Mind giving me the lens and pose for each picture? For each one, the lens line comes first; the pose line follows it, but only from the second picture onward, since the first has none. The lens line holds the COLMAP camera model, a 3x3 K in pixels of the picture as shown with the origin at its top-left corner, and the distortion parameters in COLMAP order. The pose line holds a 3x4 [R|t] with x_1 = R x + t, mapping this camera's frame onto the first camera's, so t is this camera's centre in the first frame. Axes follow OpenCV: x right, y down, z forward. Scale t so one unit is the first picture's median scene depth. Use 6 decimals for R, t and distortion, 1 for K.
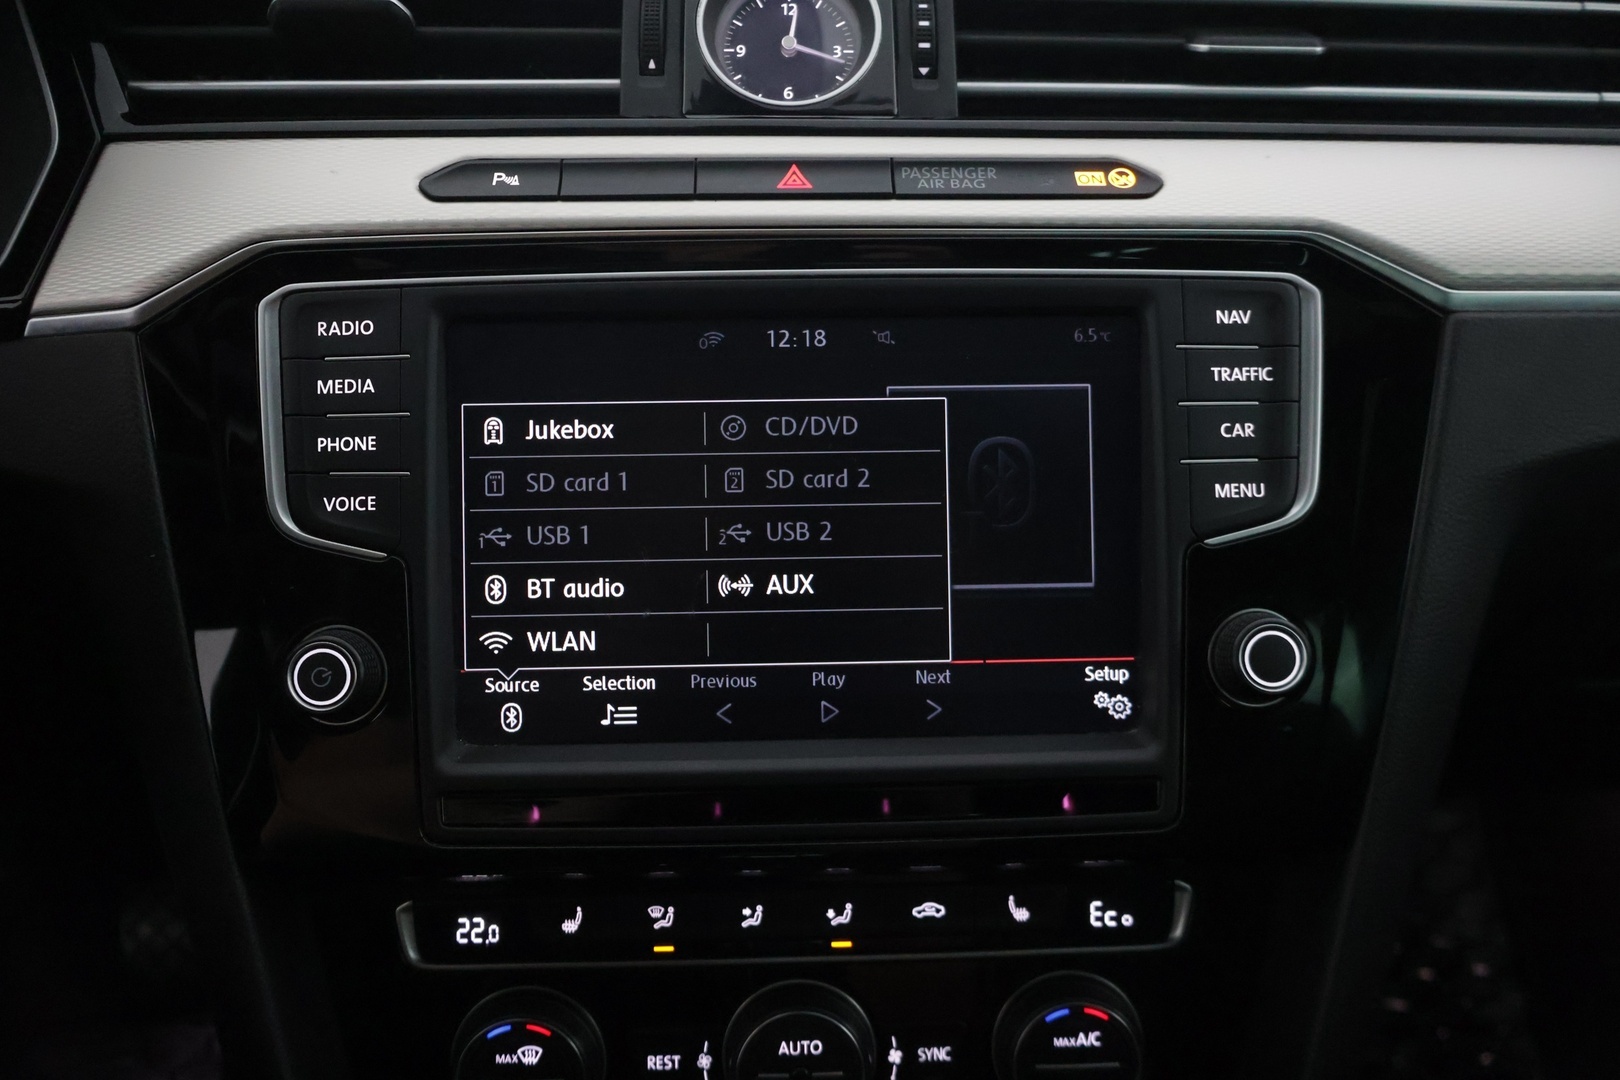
lens RADIAL K [[1353.2, 0, 810.5], [0, 1353.2, 544.8], [0, 0, 1]] dist [0.000576, 0.000818]
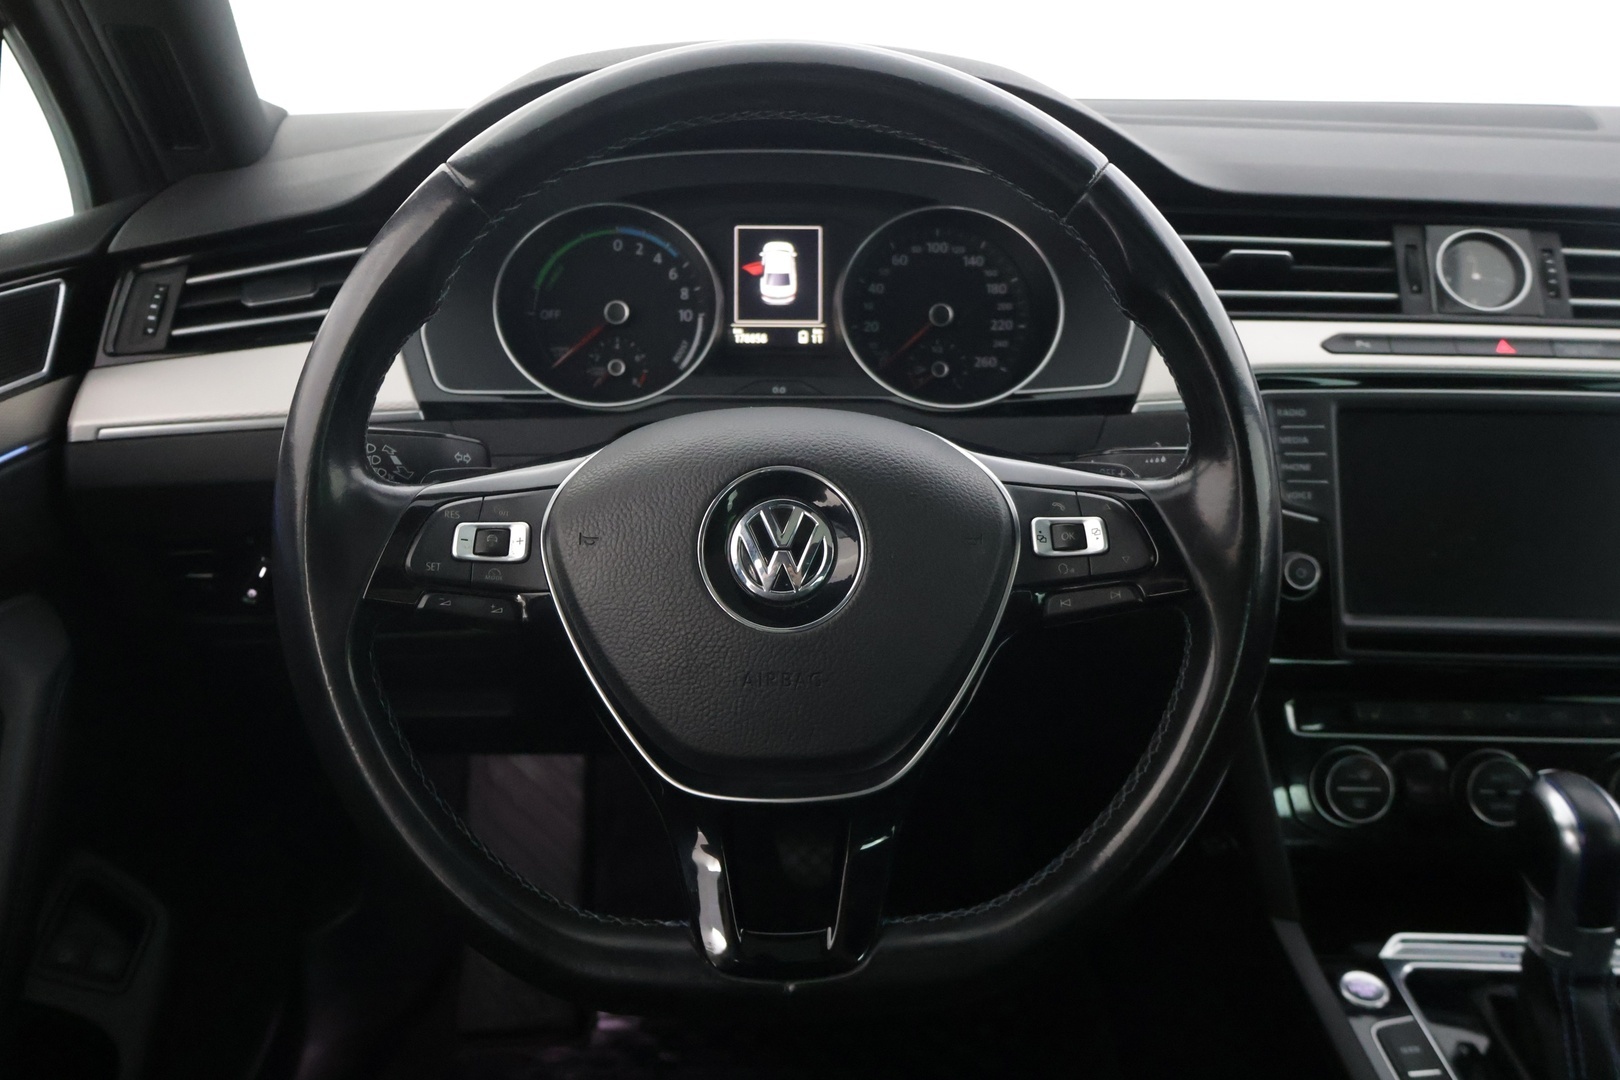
lens RADIAL K [[1470.9, 0, 804.8], [0, 1470.9, 535.9], [0, 0, 1]] dist [0.004381, 0.000000]
pose [[0.998352, 0.033088, -0.046897, -0.933533], [-0.037061, 0.995559, -0.086532, 0.242178], [0.043825, 0.088128, 0.995145, -1.219253]]
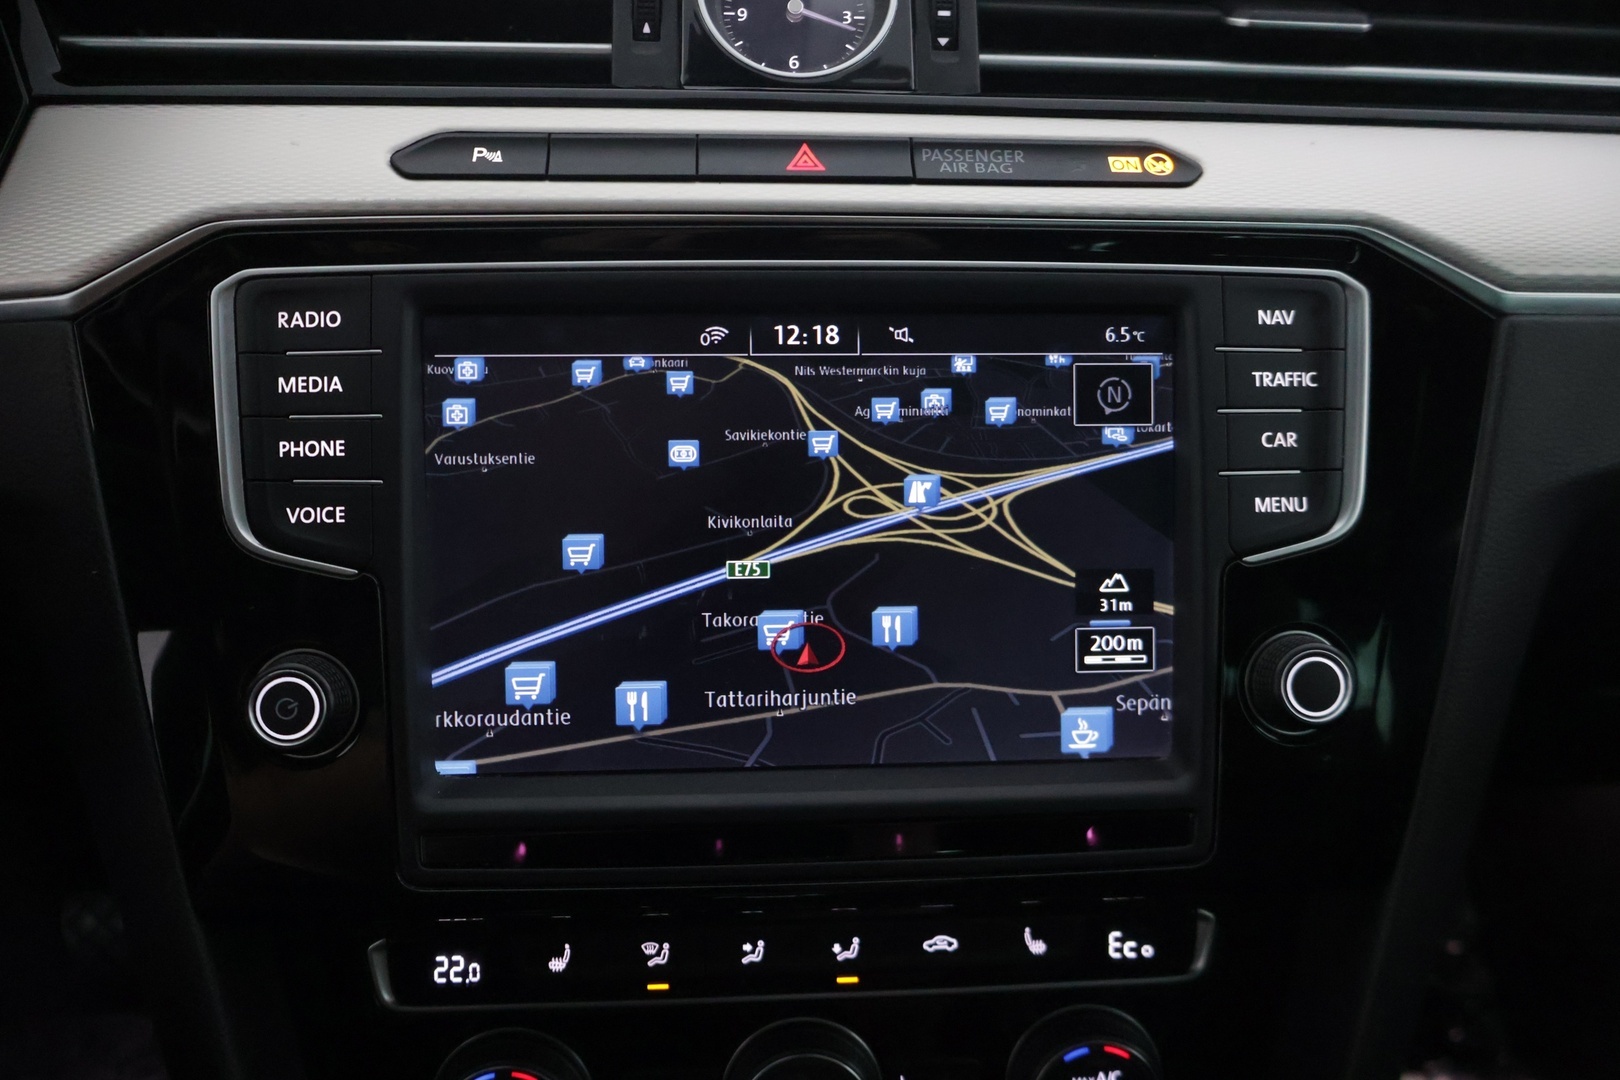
lens RADIAL K [[1353.2, 0, 816.2], [0, 1353.2, 545.3], [0, 0, 1]] dist [0.000576, 0.000818]
pose [[0.999140, 0.004338, 0.041224, -0.040083], [-0.005844, 0.999317, 0.036490, -0.042203], [-0.041038, -0.036700, 0.998483, 0.074691]]
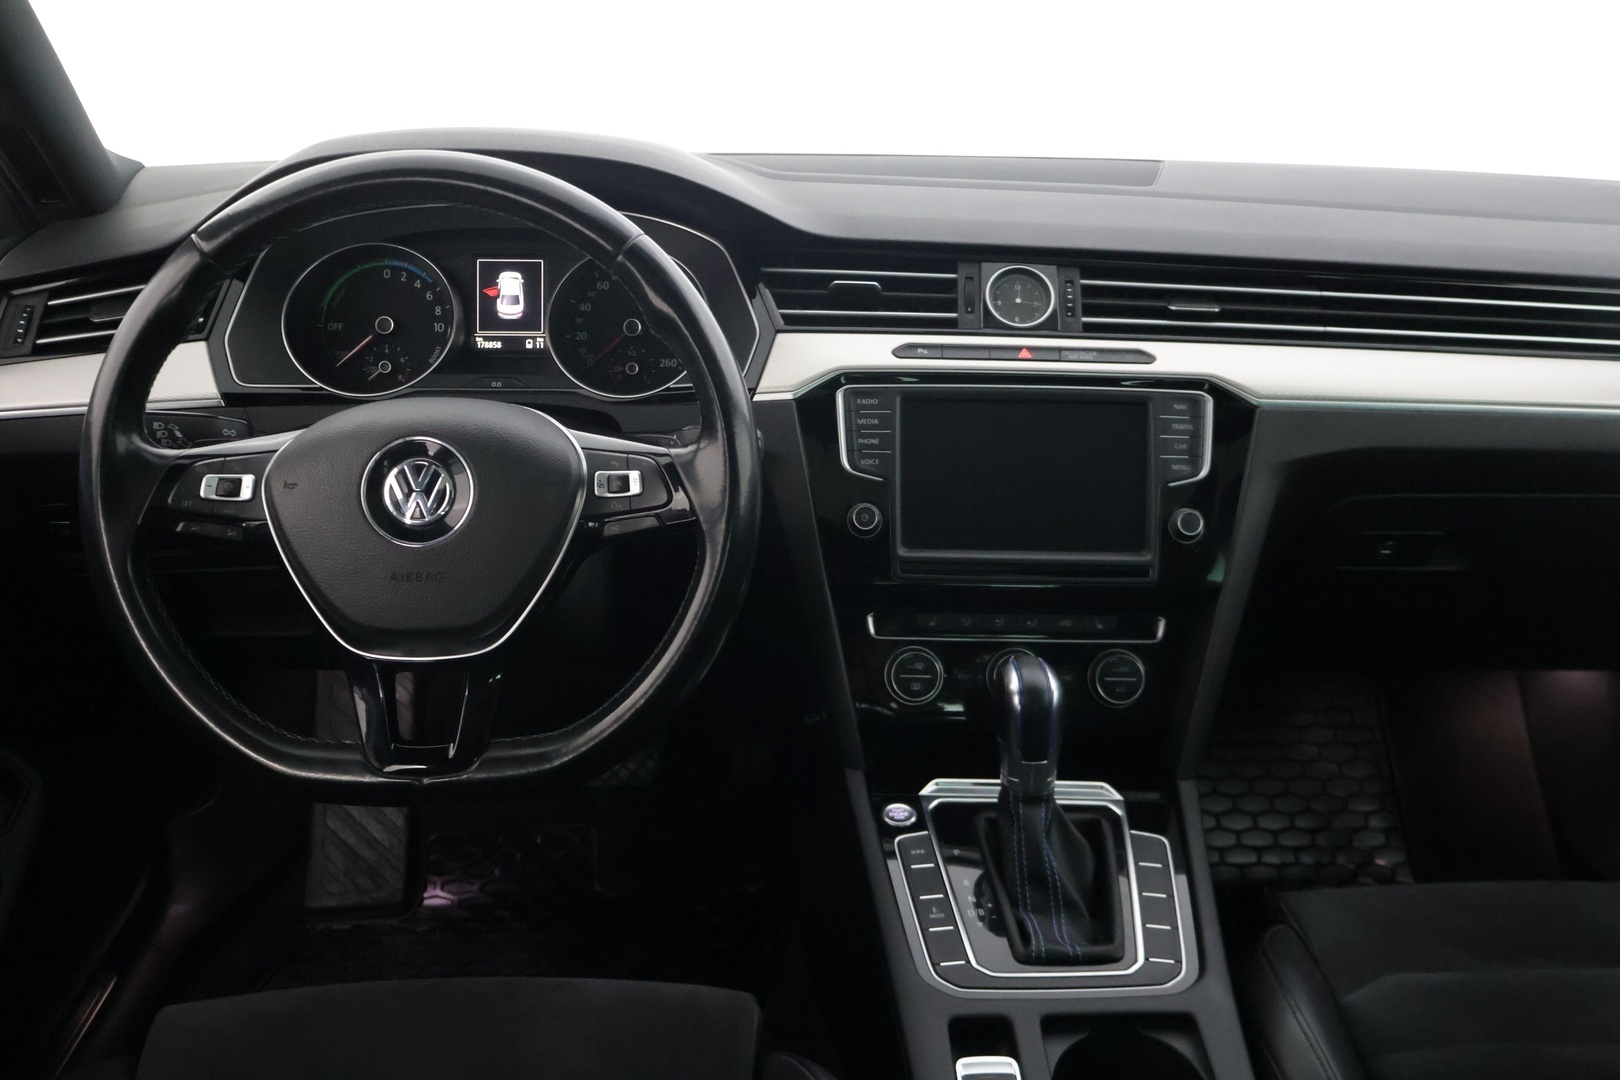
lens RADIAL K [[1464.1, 0, 807.9], [0, 1464.1, 543.6], [0, 0, 1]] dist [-0.004533, 0.010166]
pose [[0.999221, 0.031810, -0.023335, -0.368107], [-0.033474, 0.996642, -0.074730, 0.355806], [0.020880, 0.075453, 0.996931, -1.959326]]
